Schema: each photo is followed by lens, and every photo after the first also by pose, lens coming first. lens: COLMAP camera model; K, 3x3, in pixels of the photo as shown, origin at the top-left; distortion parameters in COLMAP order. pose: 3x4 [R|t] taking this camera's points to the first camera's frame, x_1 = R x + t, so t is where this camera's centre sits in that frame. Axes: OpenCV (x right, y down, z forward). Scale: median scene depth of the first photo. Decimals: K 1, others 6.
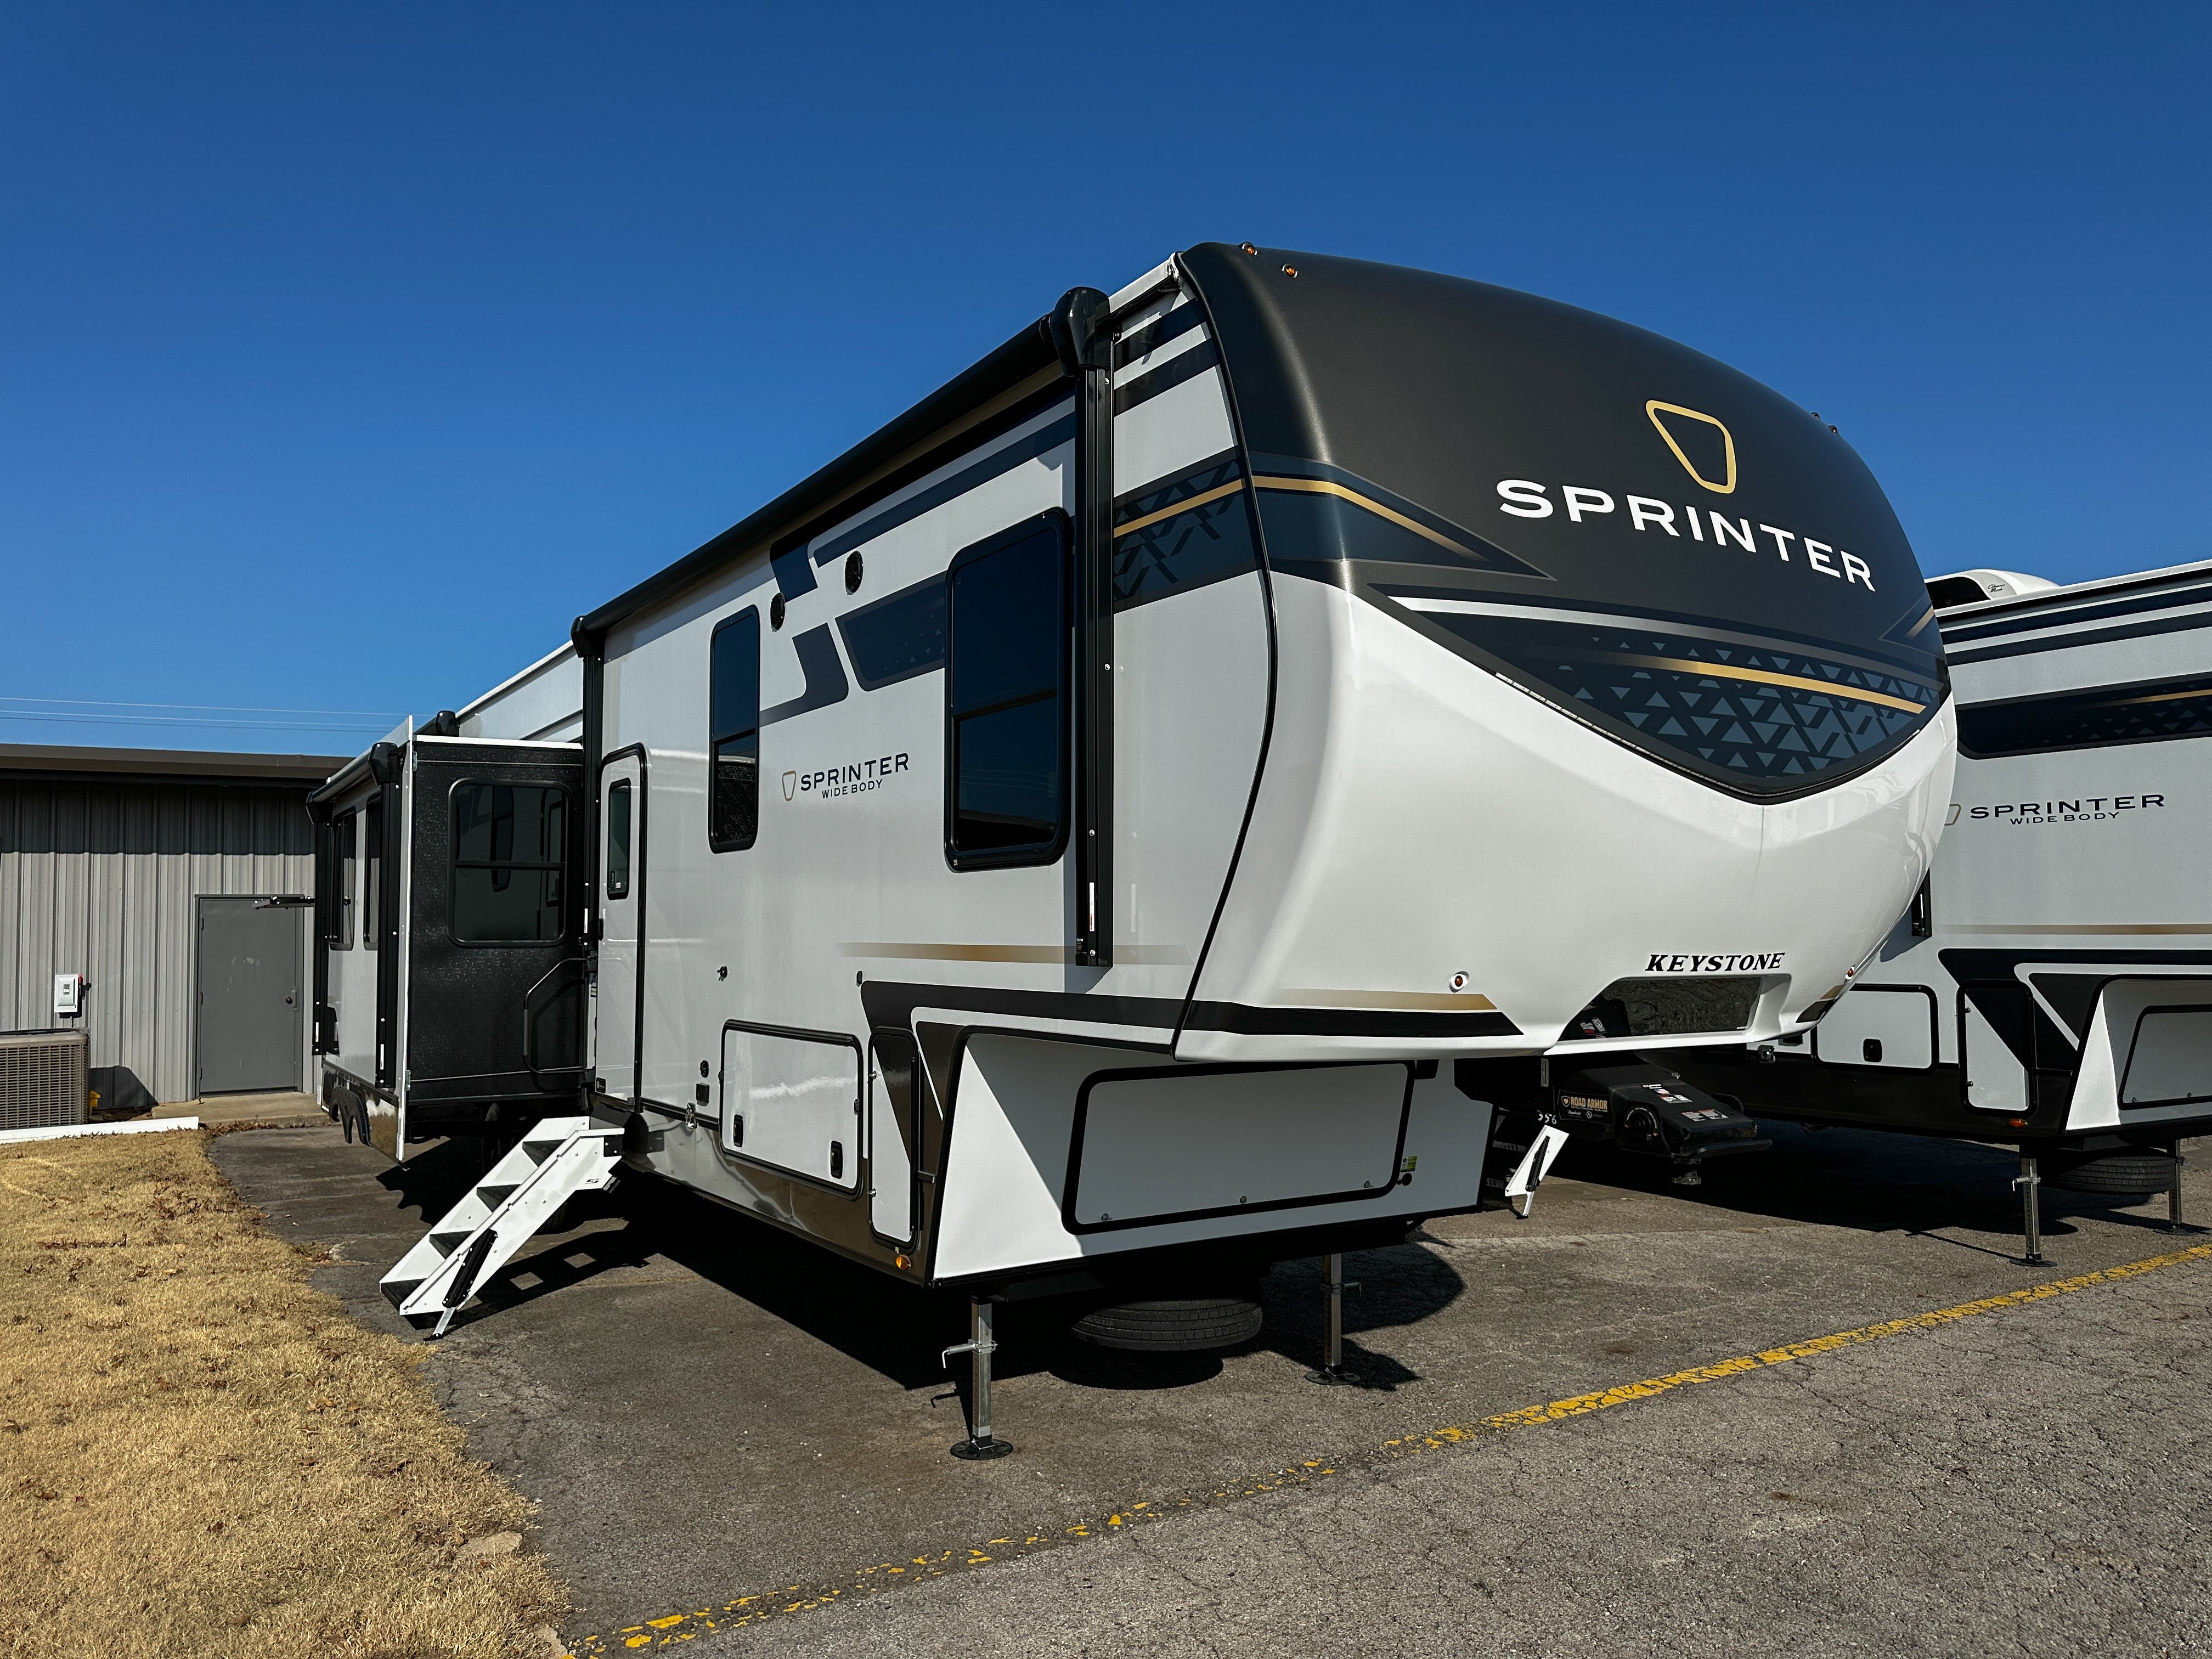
lens RADIAL K [[1571.2, 0, 1099.4], [0, 1571.2, 833.8], [0, 0, 1]] dist [0.031726, -0.004450]
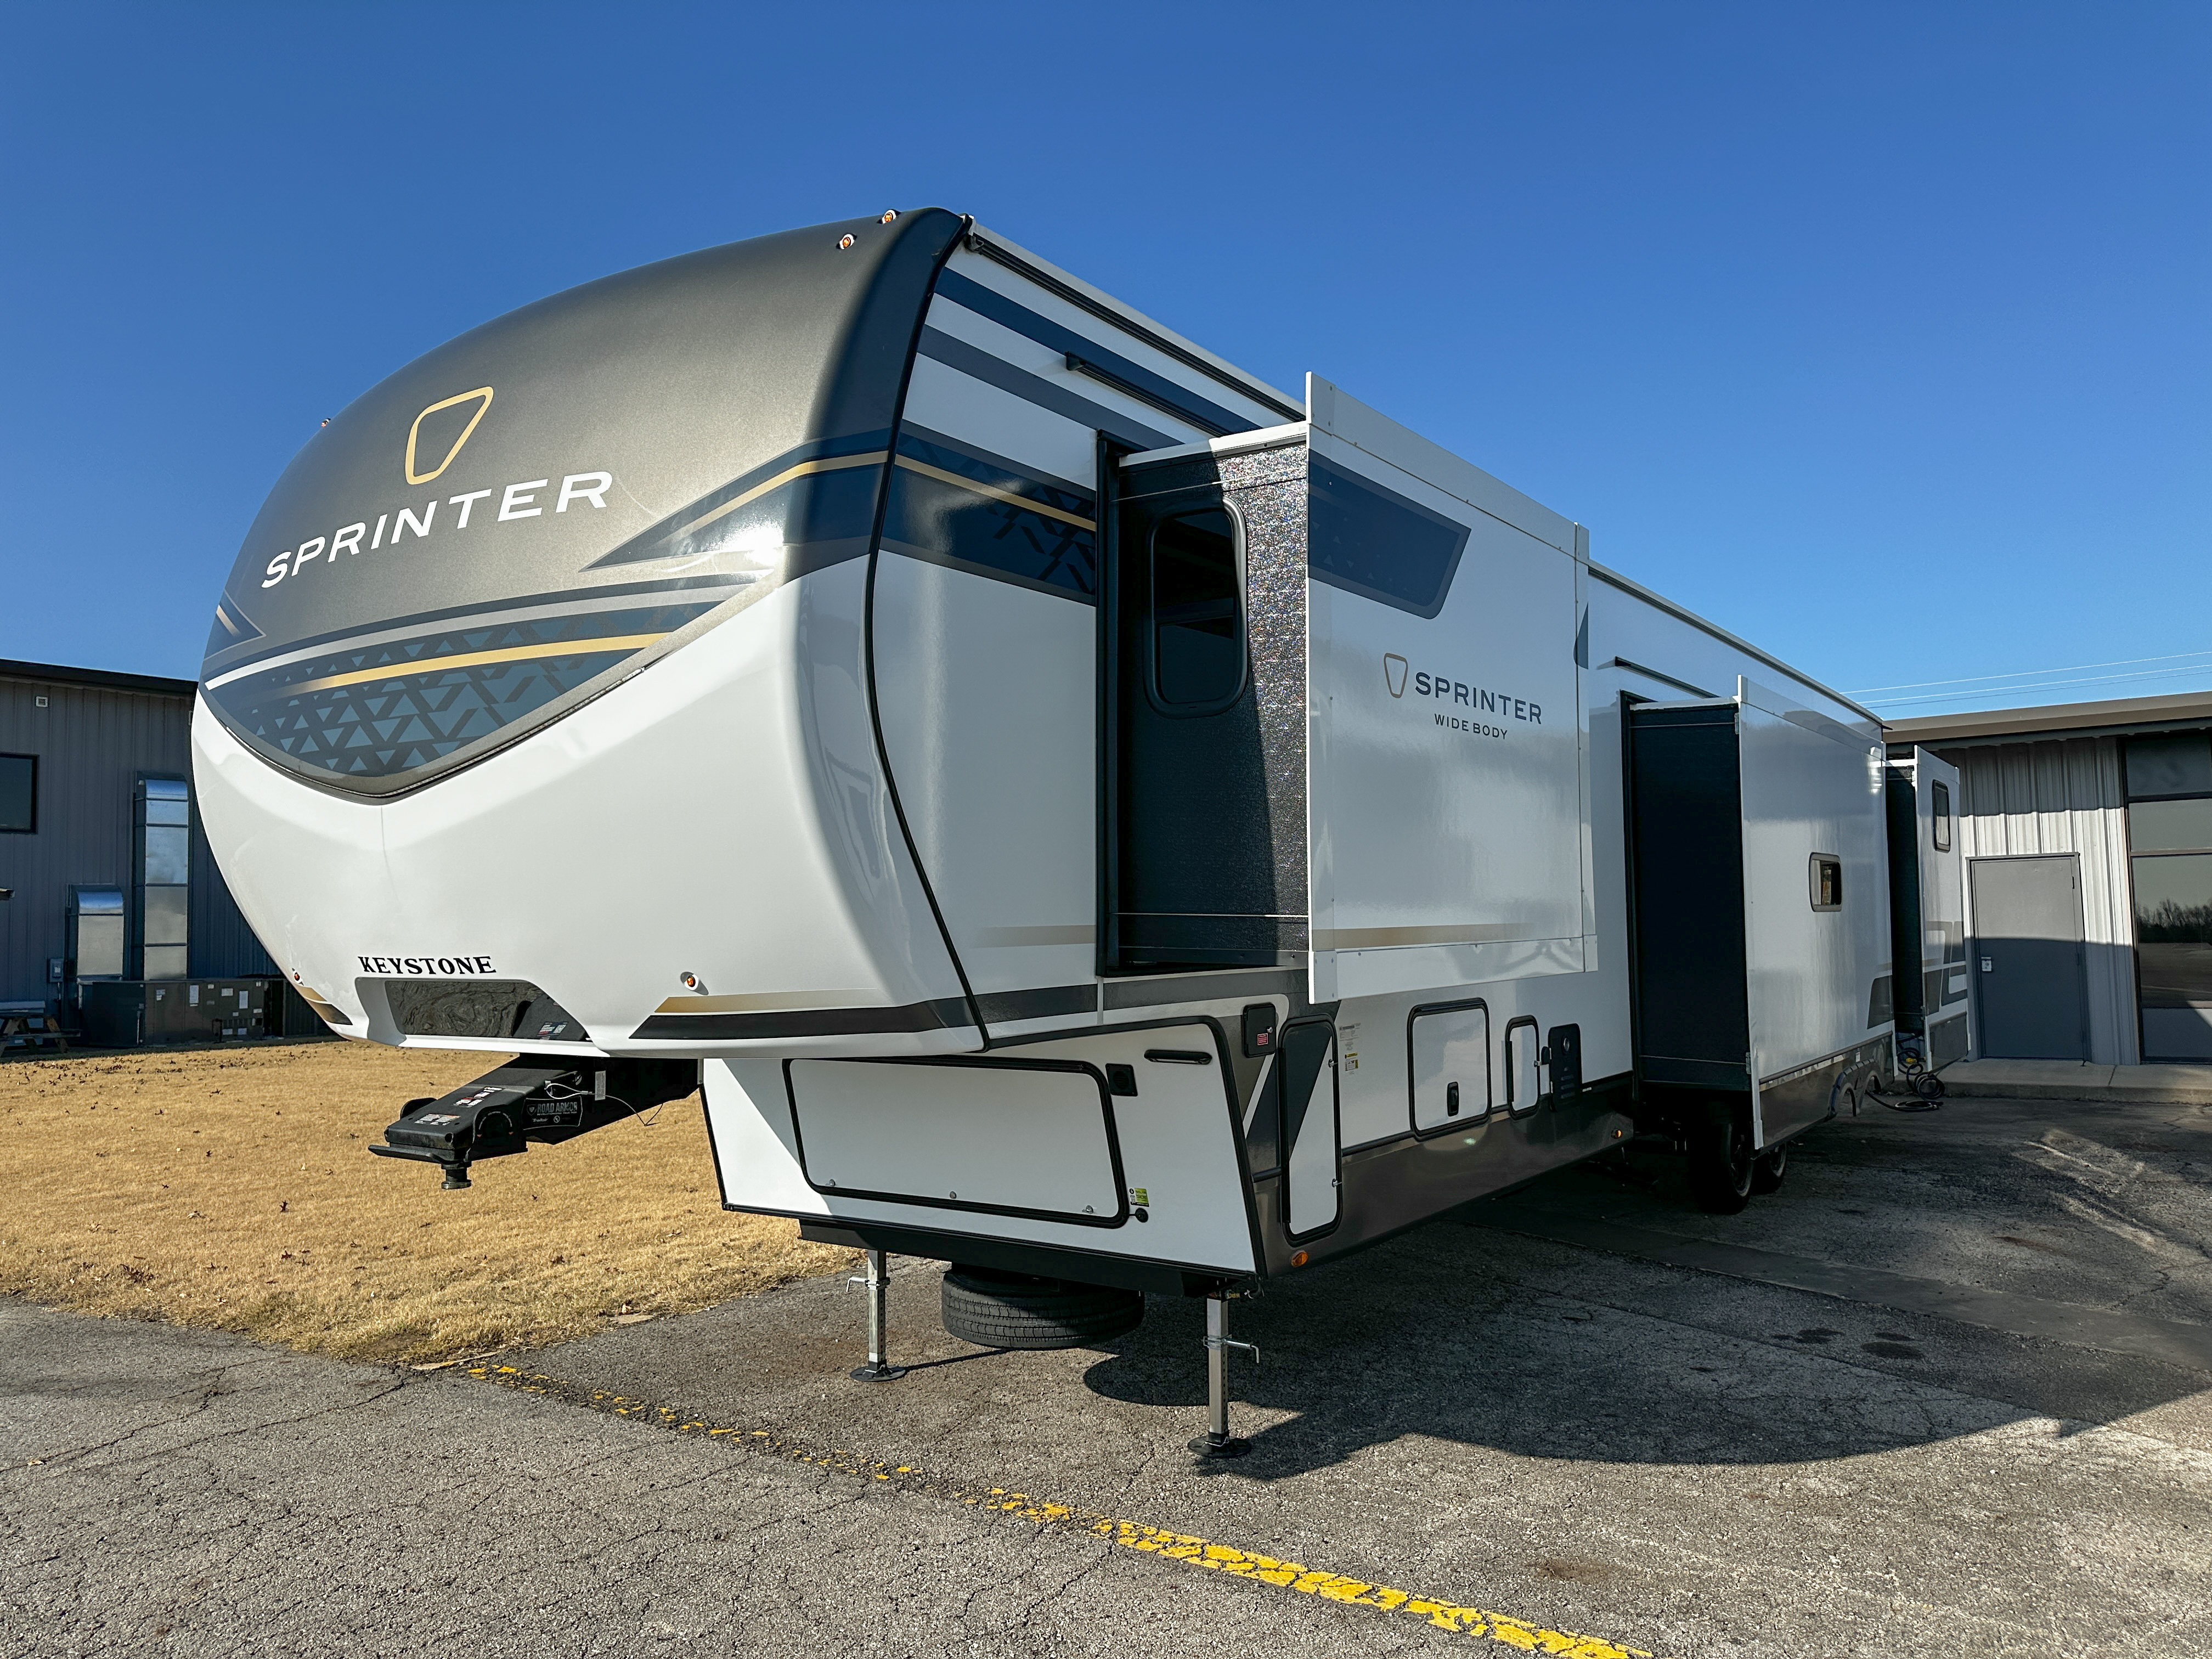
lens RADIAL K [[1571.2, 0, 1100.0], [0, 1571.2, 830.7], [0, 0, 1]] dist [0.031726, -0.004450]
pose [[0.369172, -0.052021, -0.927904, 1.056241], [0.075494, 0.996811, -0.025849, 0.039792], [0.926290, -0.060509, 0.371922, 0.743189]]
